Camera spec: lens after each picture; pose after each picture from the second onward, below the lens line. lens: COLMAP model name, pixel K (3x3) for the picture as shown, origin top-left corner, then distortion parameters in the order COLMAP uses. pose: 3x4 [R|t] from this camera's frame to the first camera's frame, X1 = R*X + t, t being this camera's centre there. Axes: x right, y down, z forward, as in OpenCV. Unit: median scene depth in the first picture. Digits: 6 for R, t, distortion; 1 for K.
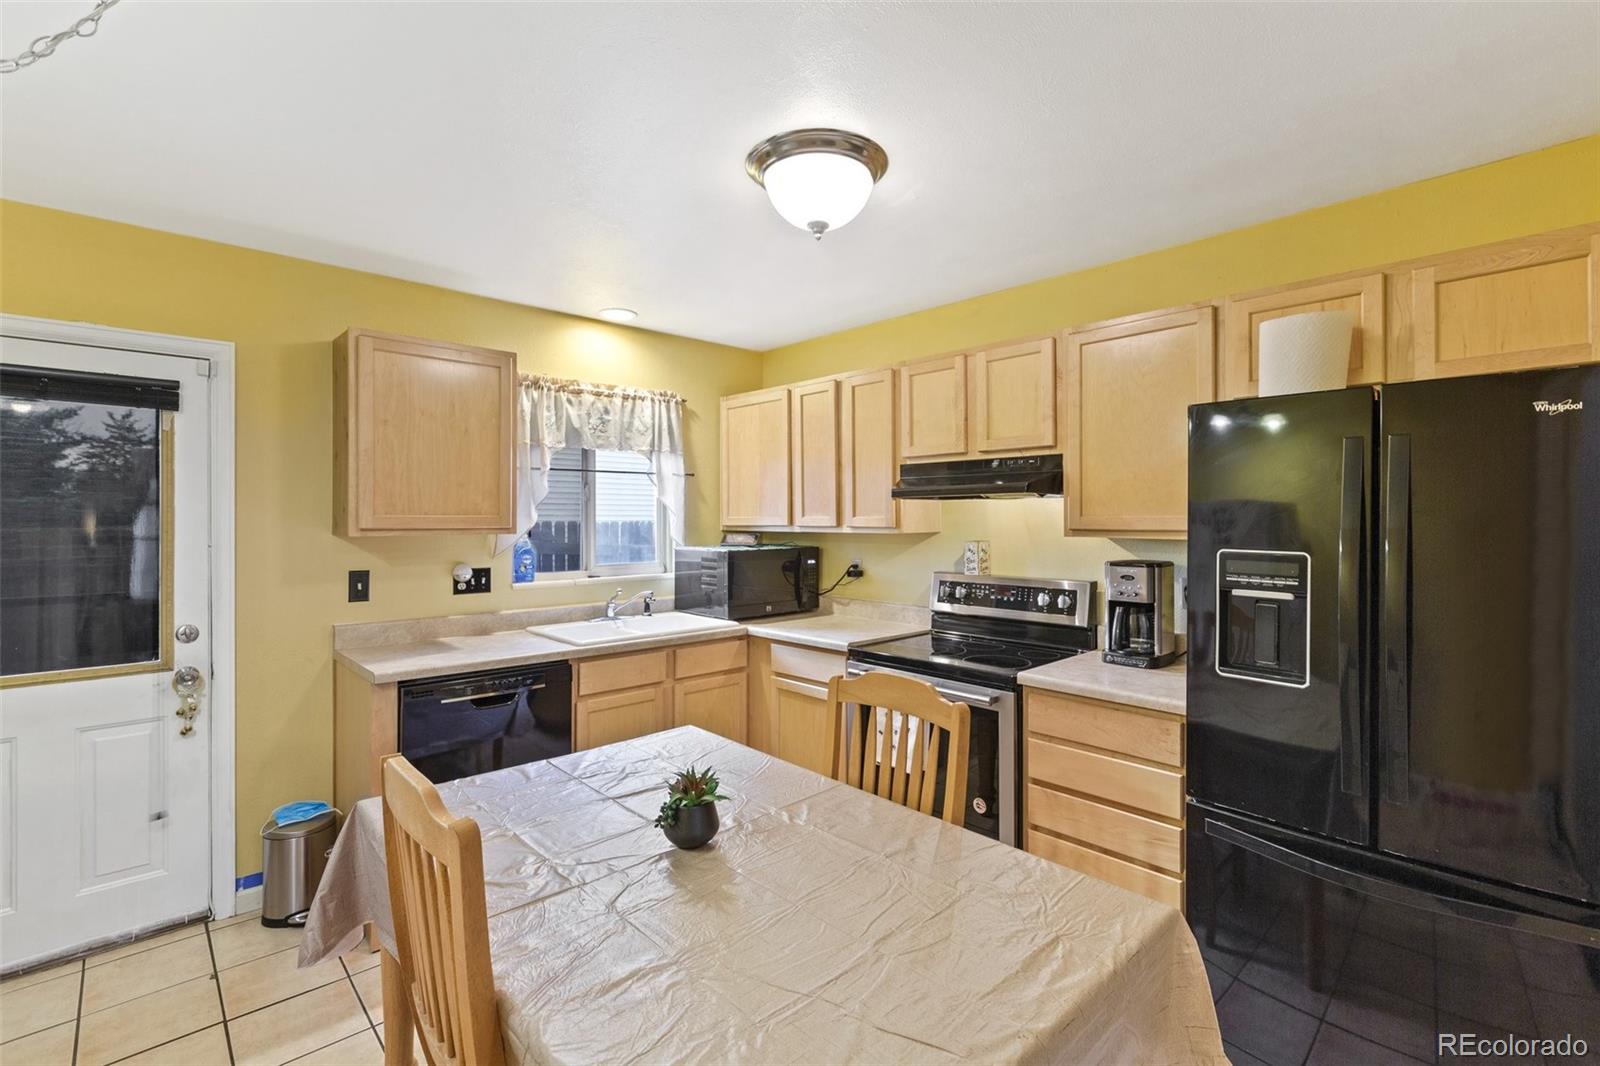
lens RADIAL K [[722.9, 0, 804.0], [0, 722.9, 517.7], [0, 0, 1]] dist [-0.000680, 0.000092]
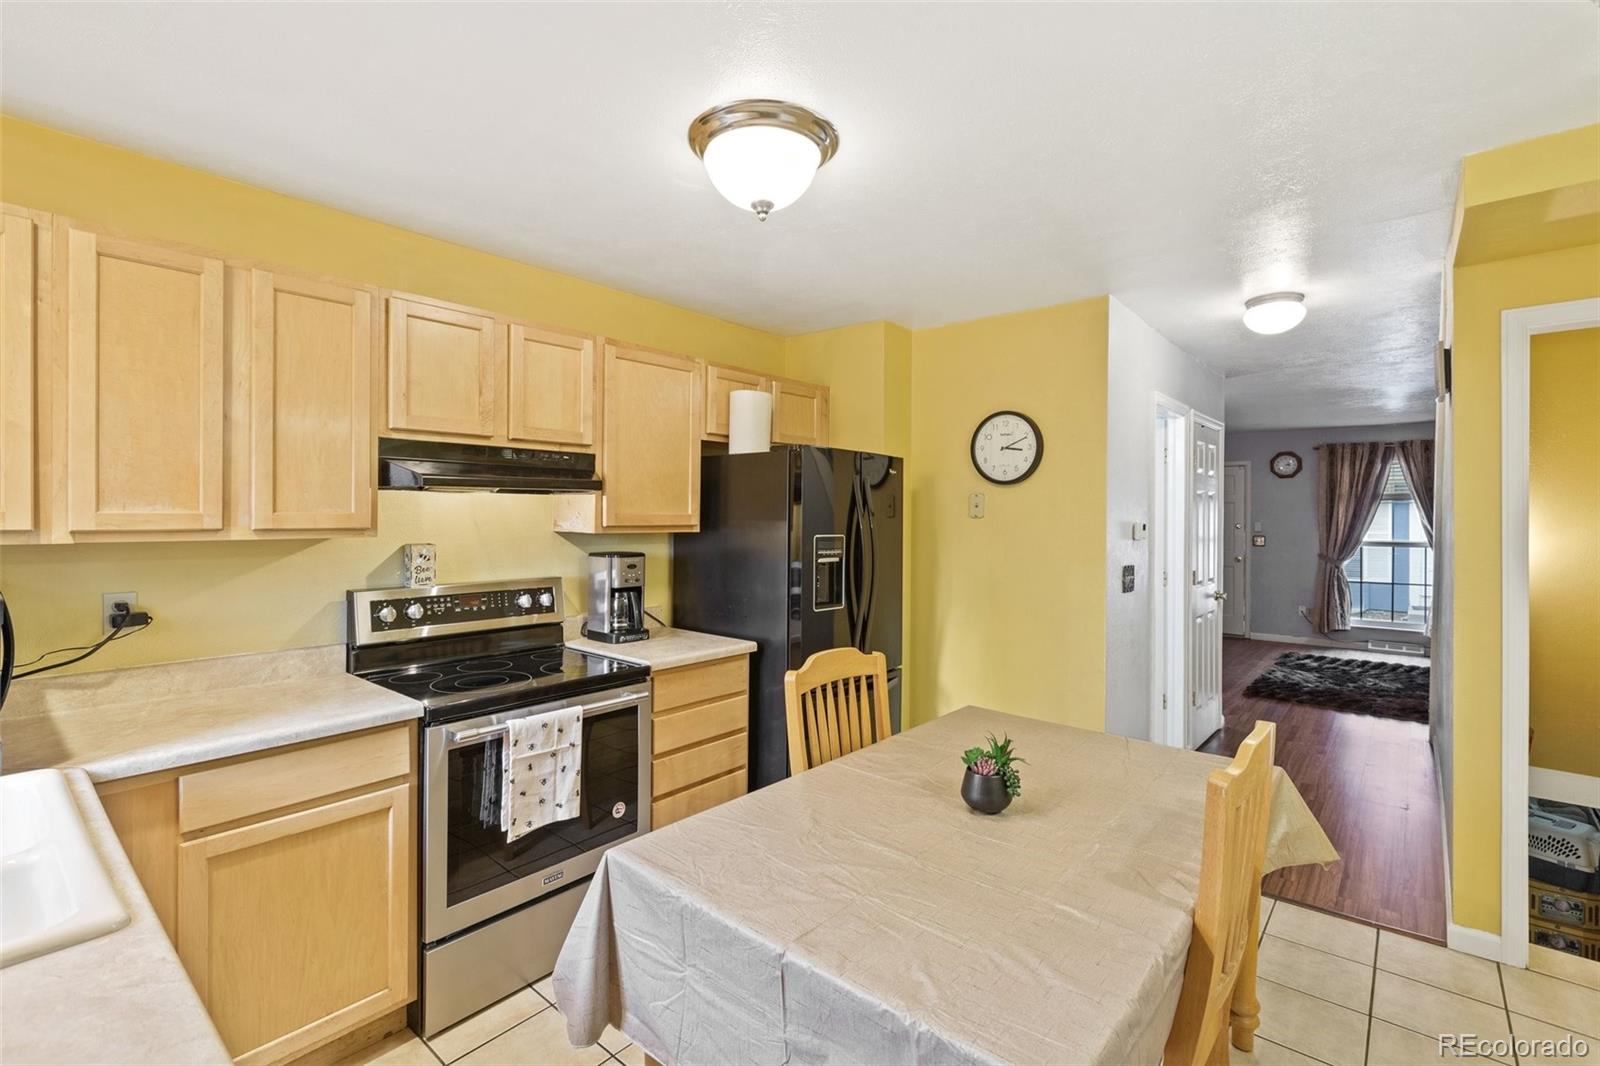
lens RADIAL K [[722.9, 0, 804.0], [0, 722.9, 517.7], [0, 0, 1]] dist [-0.000680, 0.000092]
pose [[-0.109002, -0.003997, 0.994034, -0.572928], [-0.004781, 0.999982, 0.003497, -0.001198], [-0.994030, -0.004371, -0.109019, 0.651909]]
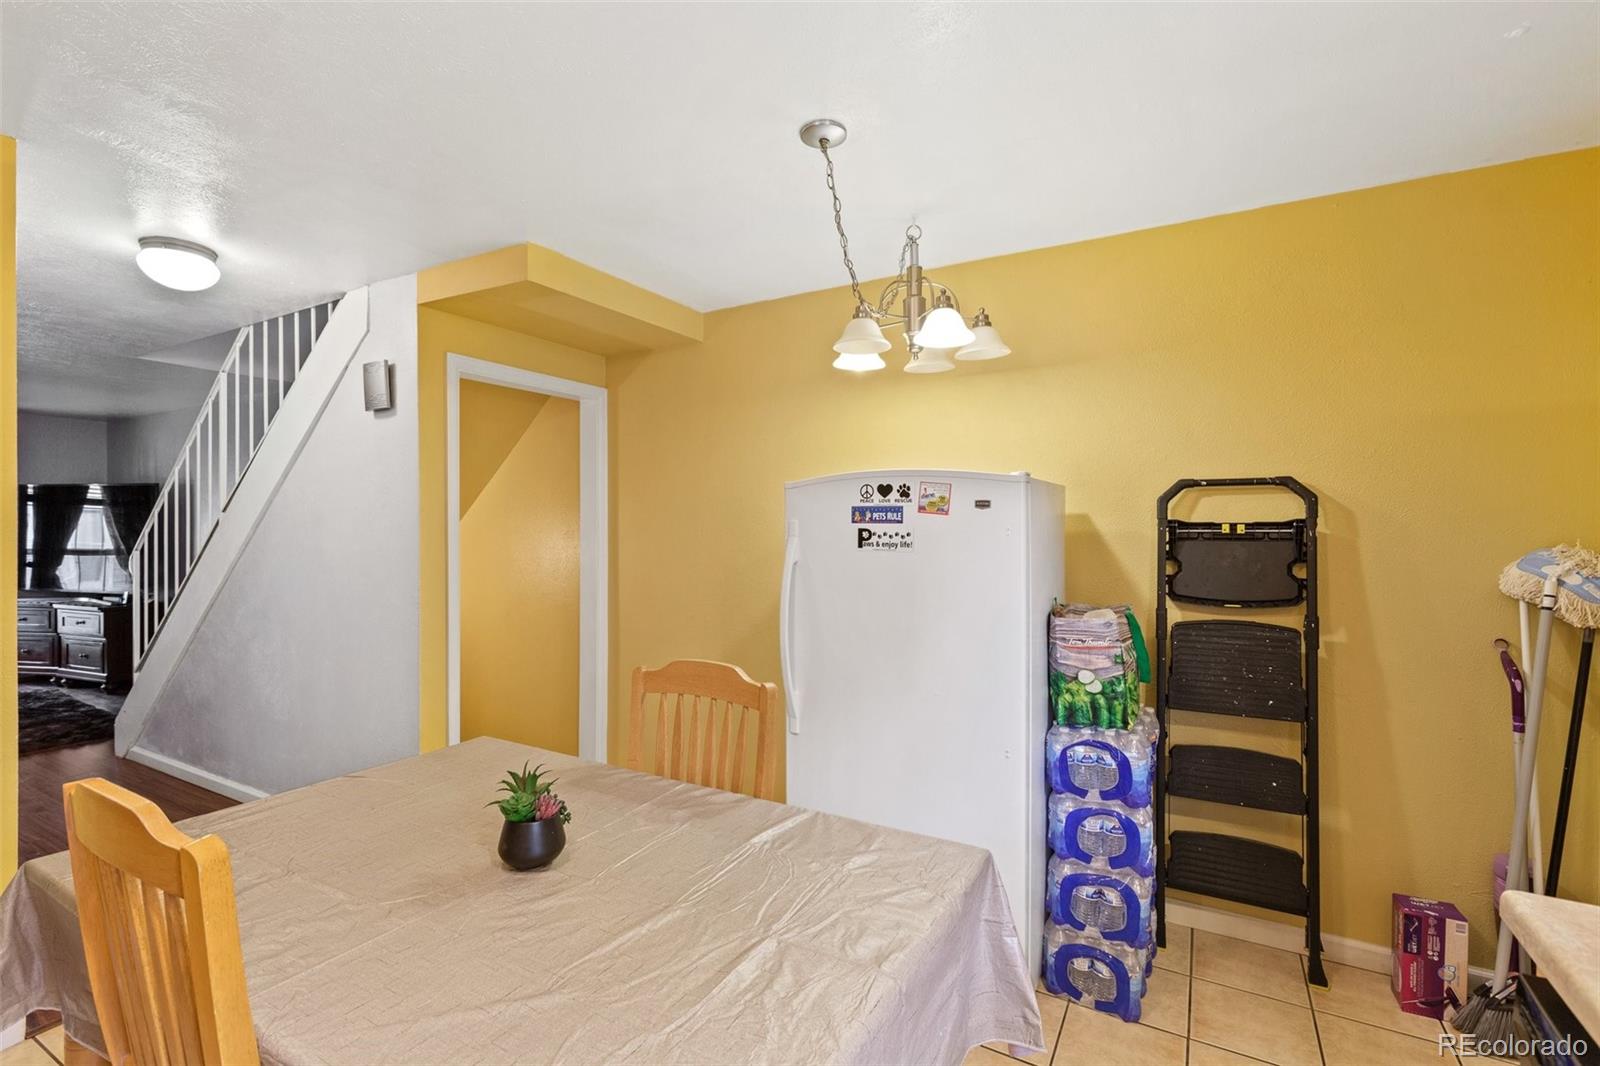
lens RADIAL K [[716.3, 0, 800.0], [0, 716.3, 533.0], [0, 0, 1]] dist [0.000232, 0.000160]
pose [[-0.957877, -0.003596, -0.287157, -0.100729], [-0.003892, 0.999992, 0.000460, 0.022935], [0.287153, 0.001559, -0.957884, 0.894405]]
